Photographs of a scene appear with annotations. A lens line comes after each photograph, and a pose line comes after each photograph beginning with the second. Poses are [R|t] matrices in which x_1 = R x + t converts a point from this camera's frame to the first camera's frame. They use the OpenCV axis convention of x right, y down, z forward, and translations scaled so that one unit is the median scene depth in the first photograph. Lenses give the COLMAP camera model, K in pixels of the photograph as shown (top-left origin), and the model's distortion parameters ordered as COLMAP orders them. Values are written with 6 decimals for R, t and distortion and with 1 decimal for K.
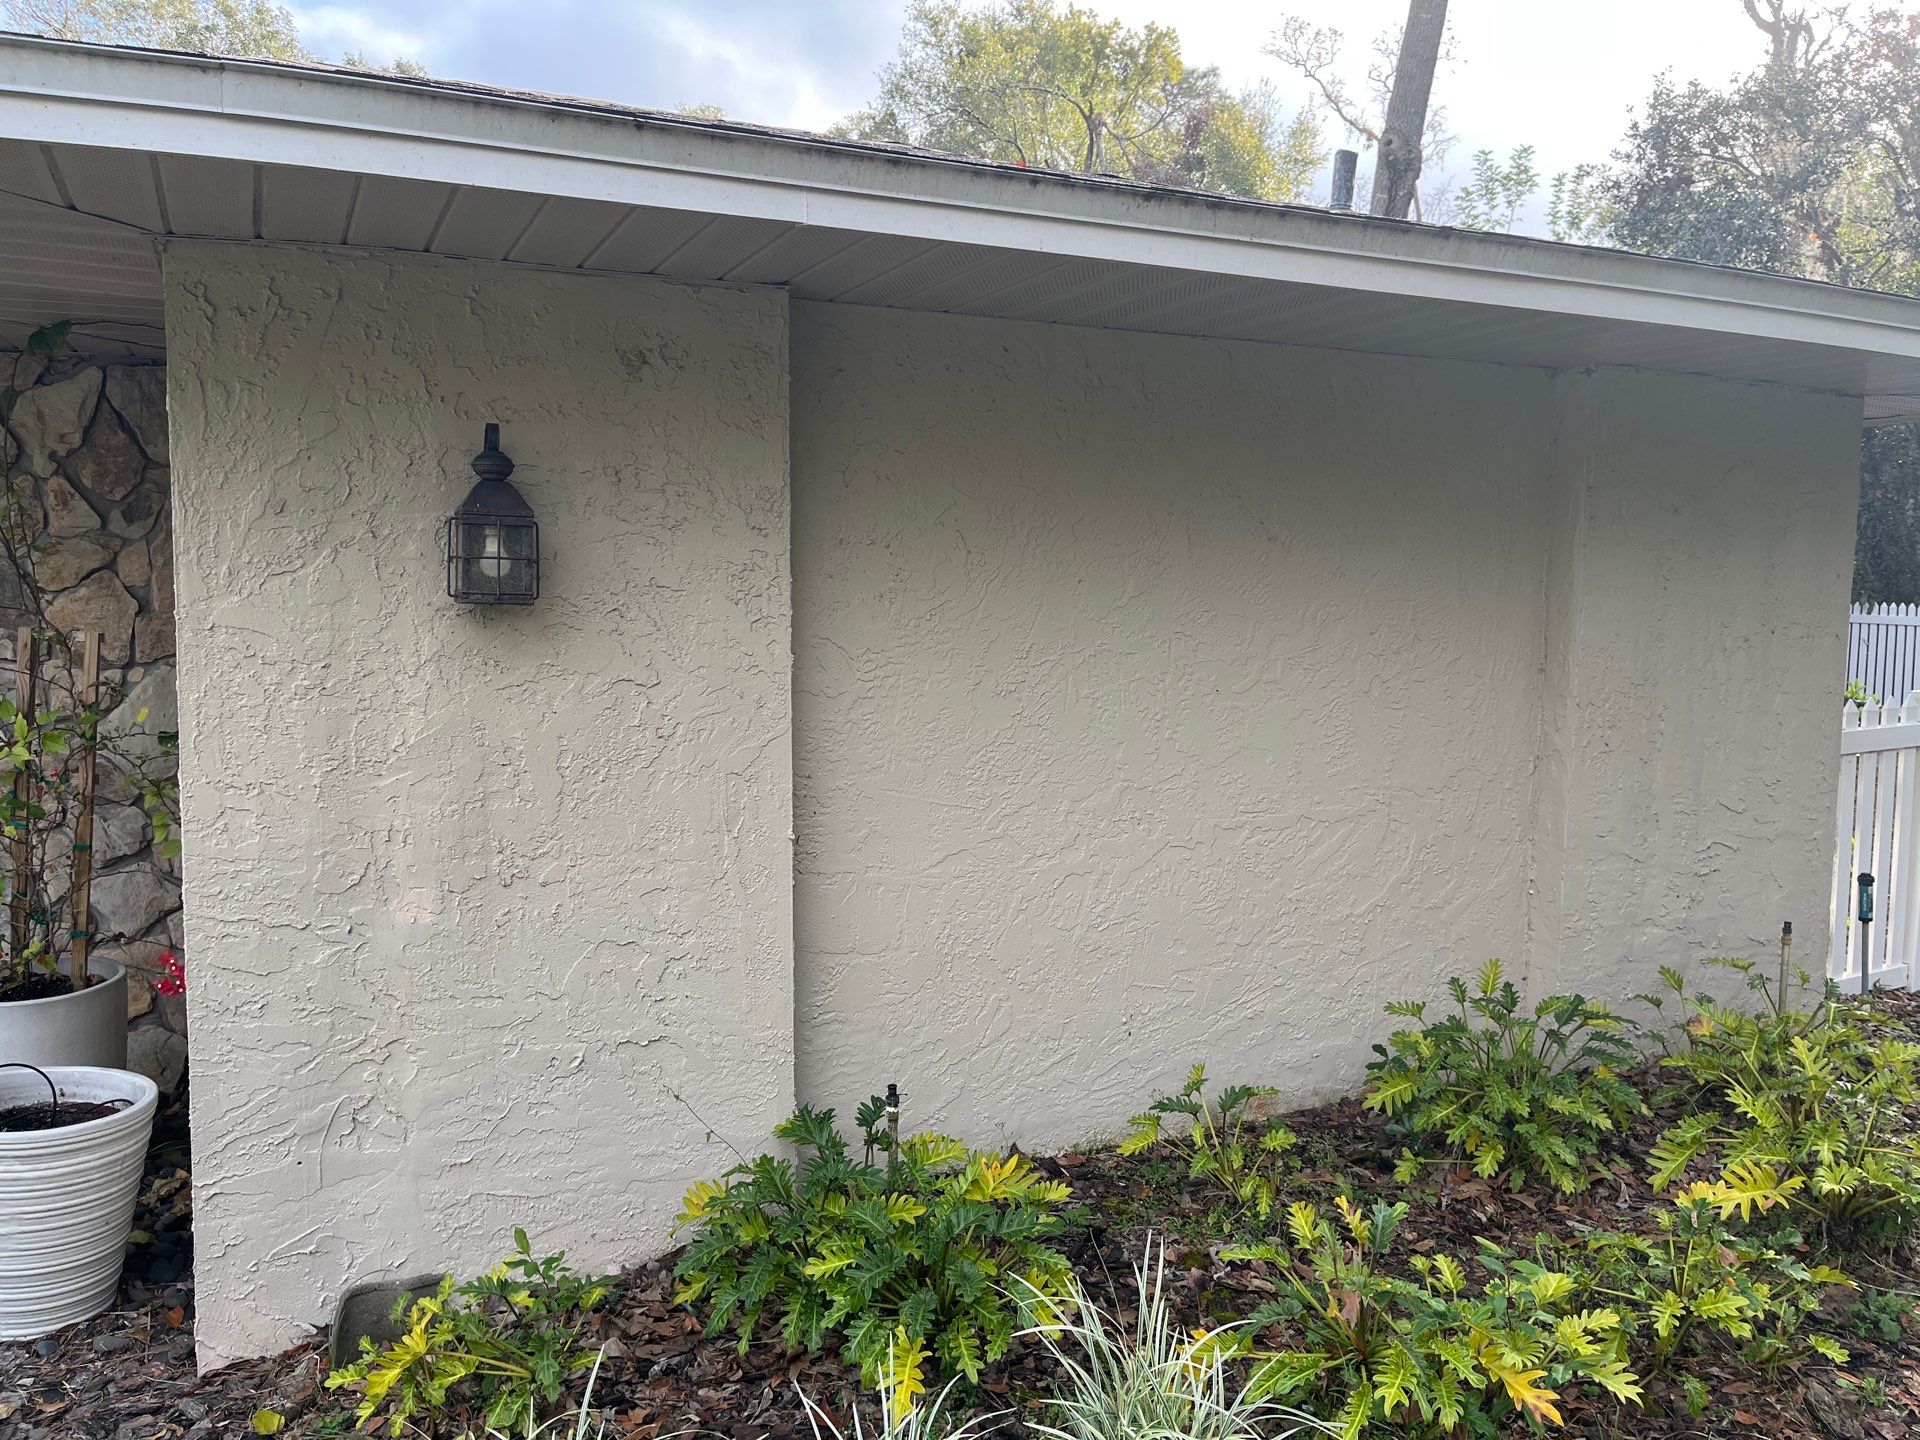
lens RADIAL K [[1454.0, 0, 945.3], [0, 1454.0, 711.0], [0, 0, 1]] dist [0.005500, 0.002975]
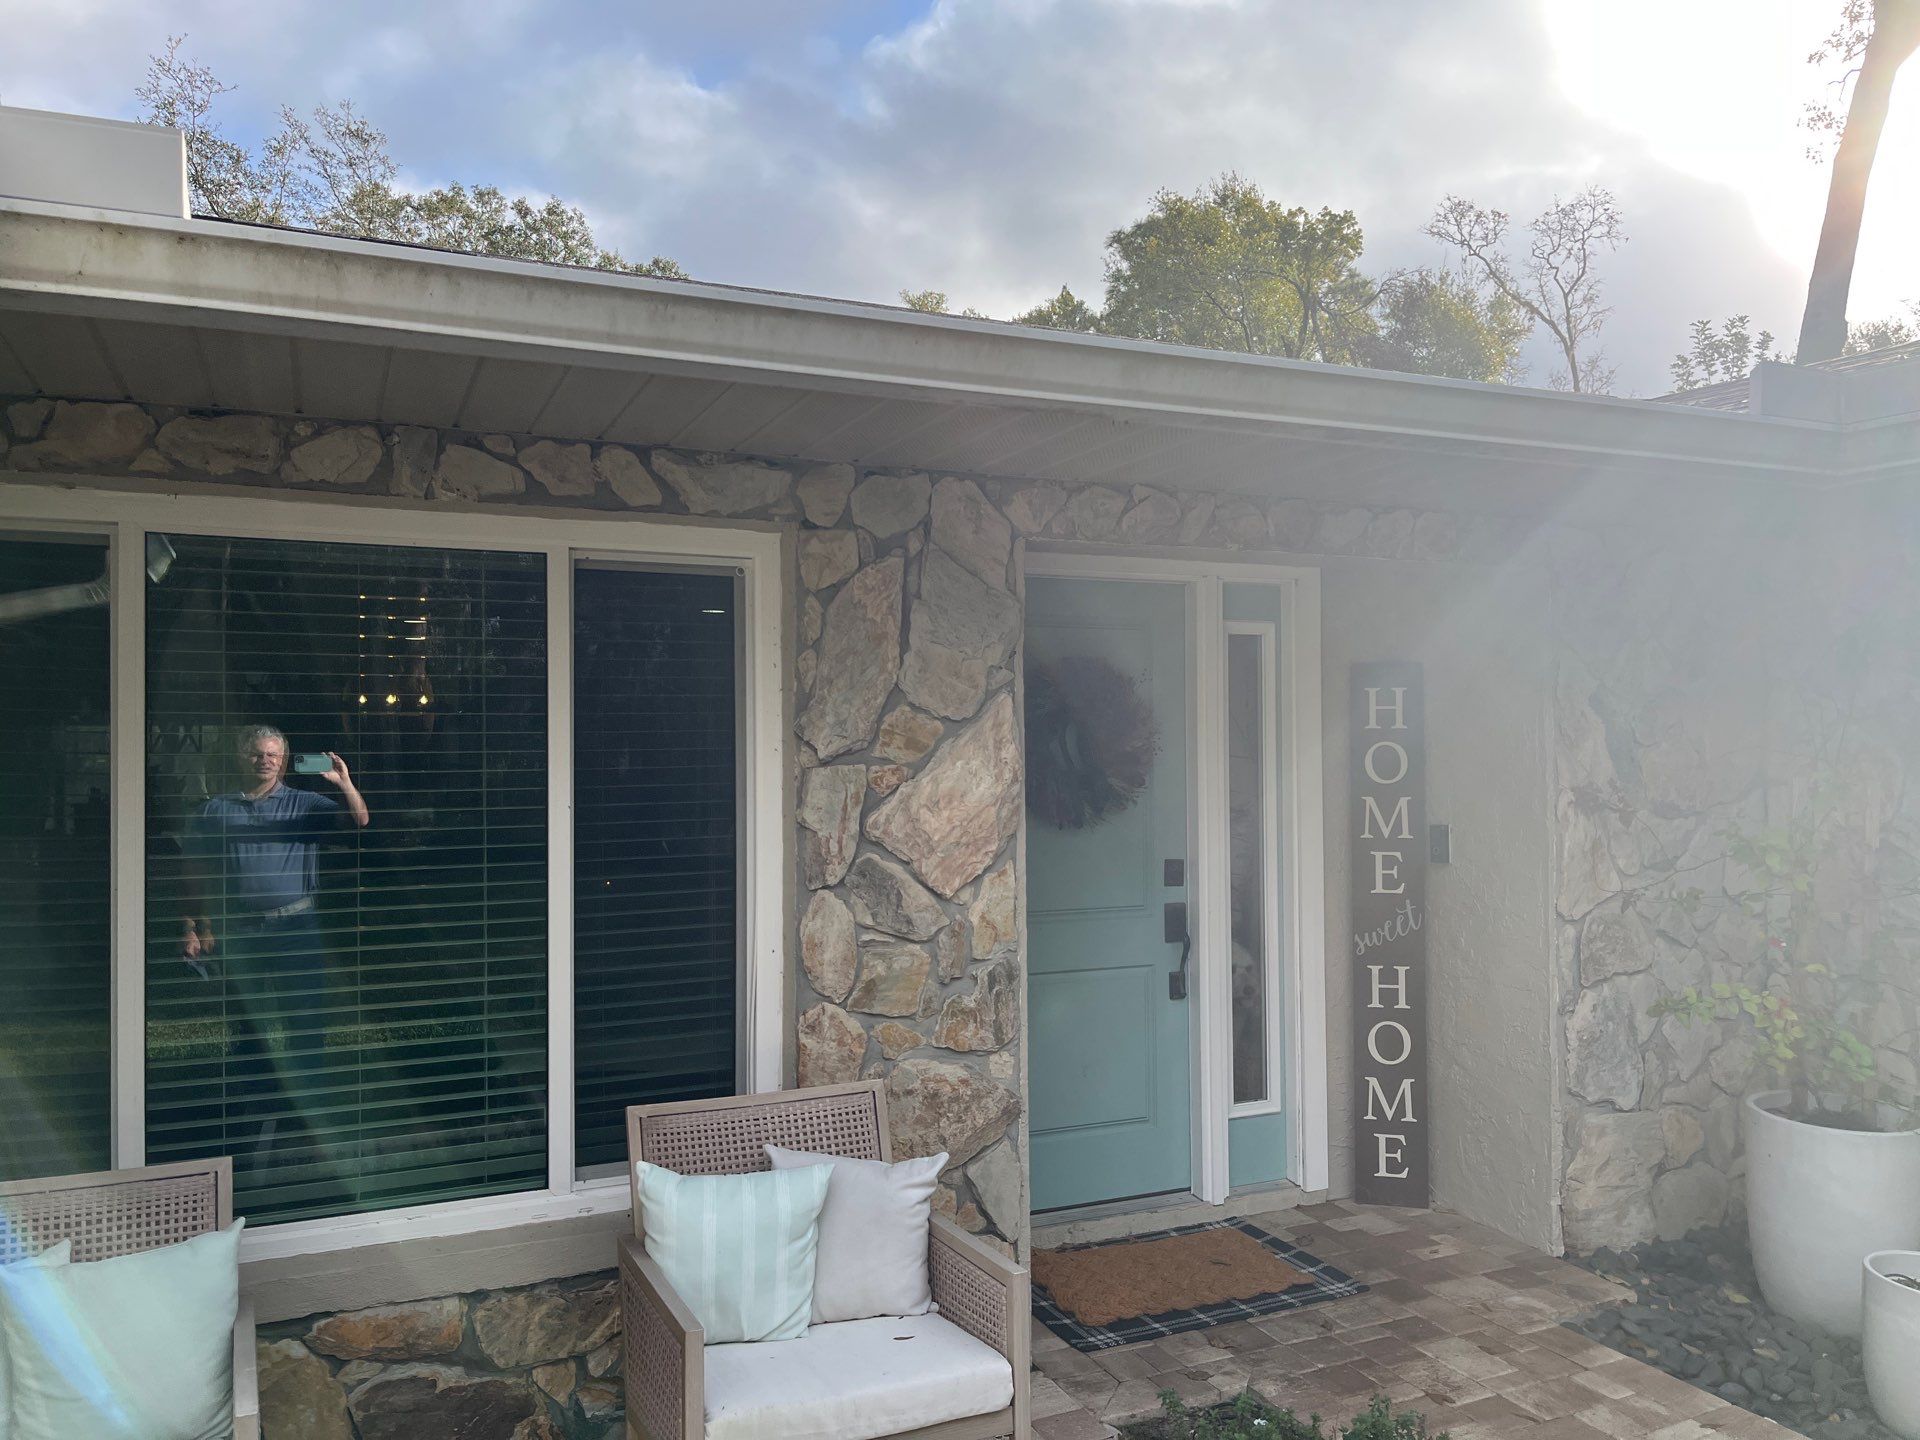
lens RADIAL K [[1454.1, 0, 978.6], [0, 1454.1, 729.2], [0, 0, 1]] dist [0.031057, -0.004756]
pose [[0.999819, -0.017844, 0.006619, -1.177896], [0.018417, 0.994815, -0.100016, 0.003844], [-0.004799, 0.100120, 0.994964, -0.073867]]
